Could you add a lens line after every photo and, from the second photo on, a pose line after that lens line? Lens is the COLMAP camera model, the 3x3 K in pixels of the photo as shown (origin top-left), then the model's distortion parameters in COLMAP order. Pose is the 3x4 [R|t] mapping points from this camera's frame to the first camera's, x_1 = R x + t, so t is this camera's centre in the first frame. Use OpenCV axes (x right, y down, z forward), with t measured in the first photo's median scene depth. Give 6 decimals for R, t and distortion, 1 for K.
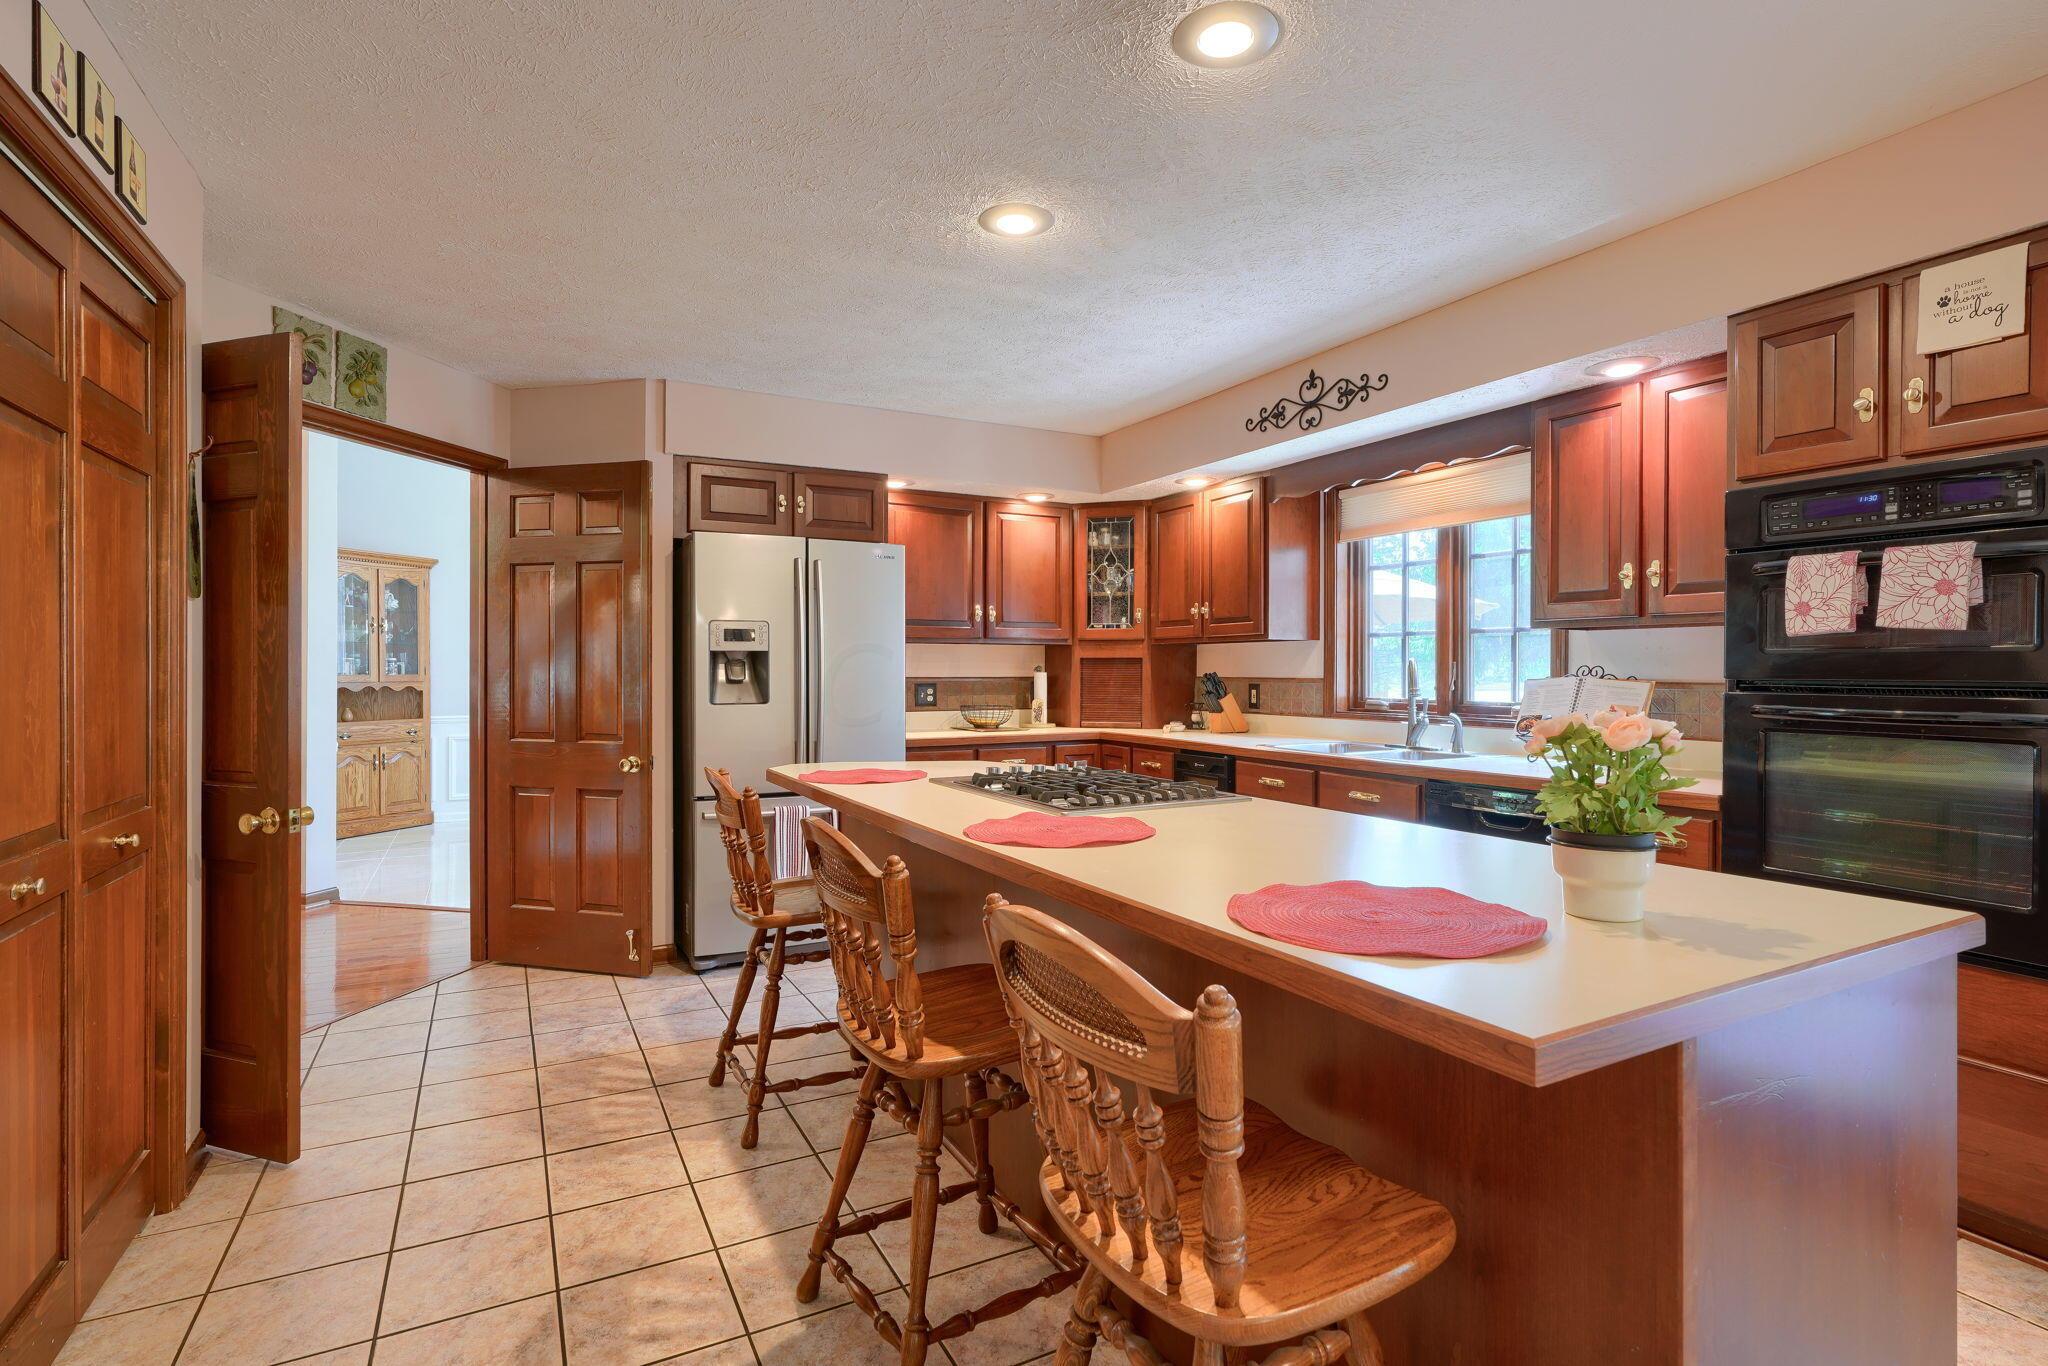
lens RADIAL K [[988.3, 0, 1033.9], [0, 988.3, 669.5], [0, 0, 1]] dist [-0.014463, 0.006179]
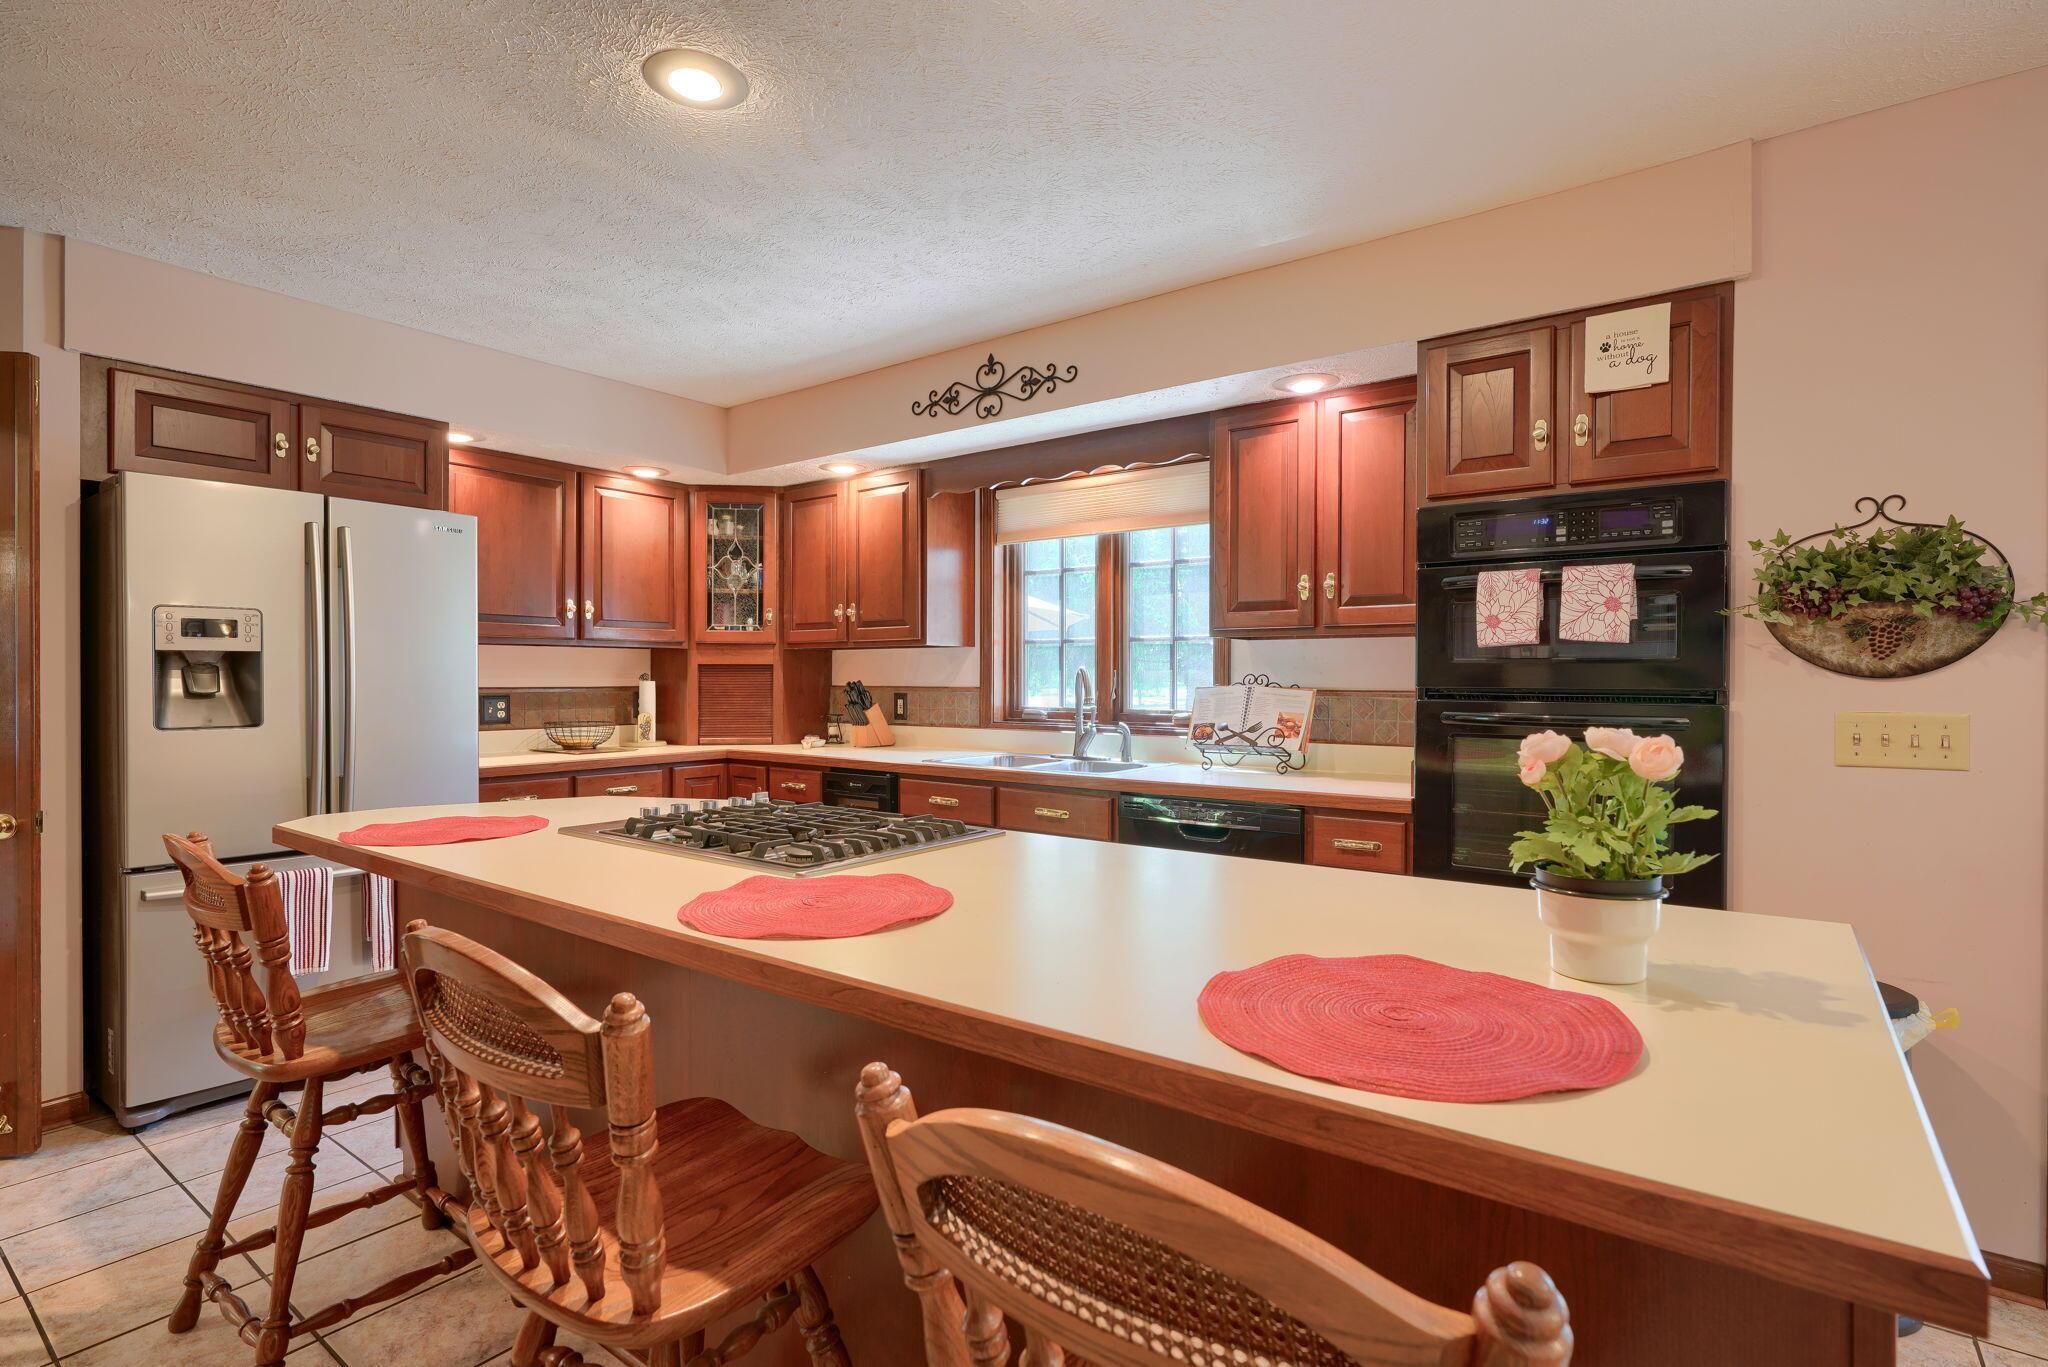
lens RADIAL K [[988.3, 0, 1039.7], [0, 988.3, 679.4], [0, 0, 1]] dist [-0.014463, 0.006179]
pose [[0.906455, -0.000489, 0.422303, -0.062568], [-0.000439, 0.999998, 0.002101, -0.000851], [-0.422303, -0.002090, 0.906452, 0.135528]]
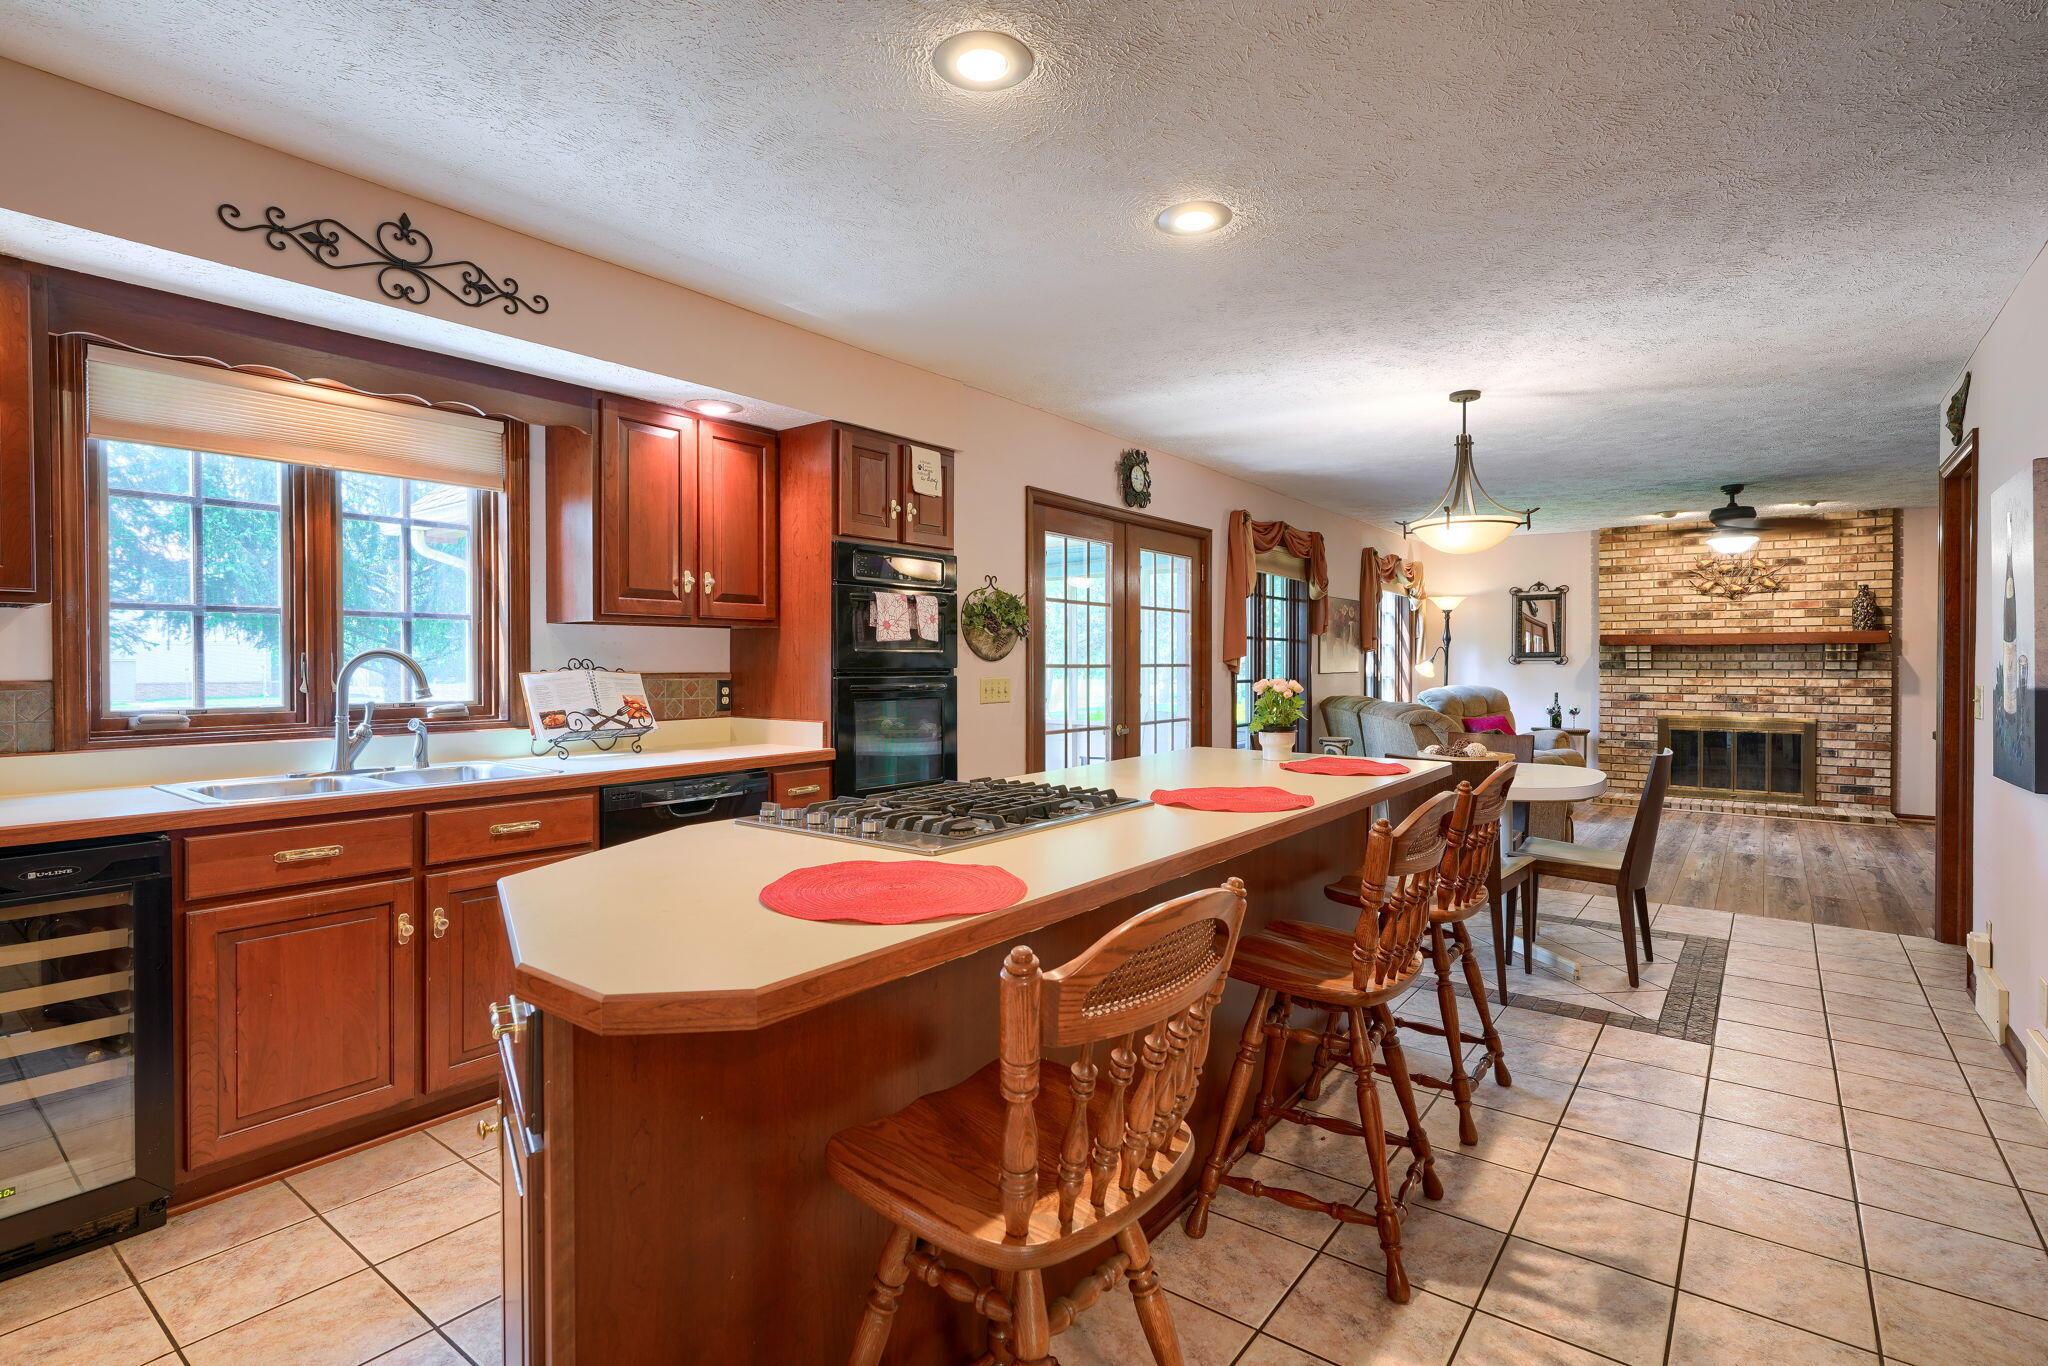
lens RADIAL K [[988.3, 0, 1015.7], [0, 988.3, 675.8], [0, 0, 1]] dist [-0.014463, 0.006179]
pose [[-0.405647, -0.015084, 0.913905, -0.467423], [-0.000615, 0.999868, 0.016230, -0.002542], [-0.914030, 0.006021, -0.405603, 0.843378]]
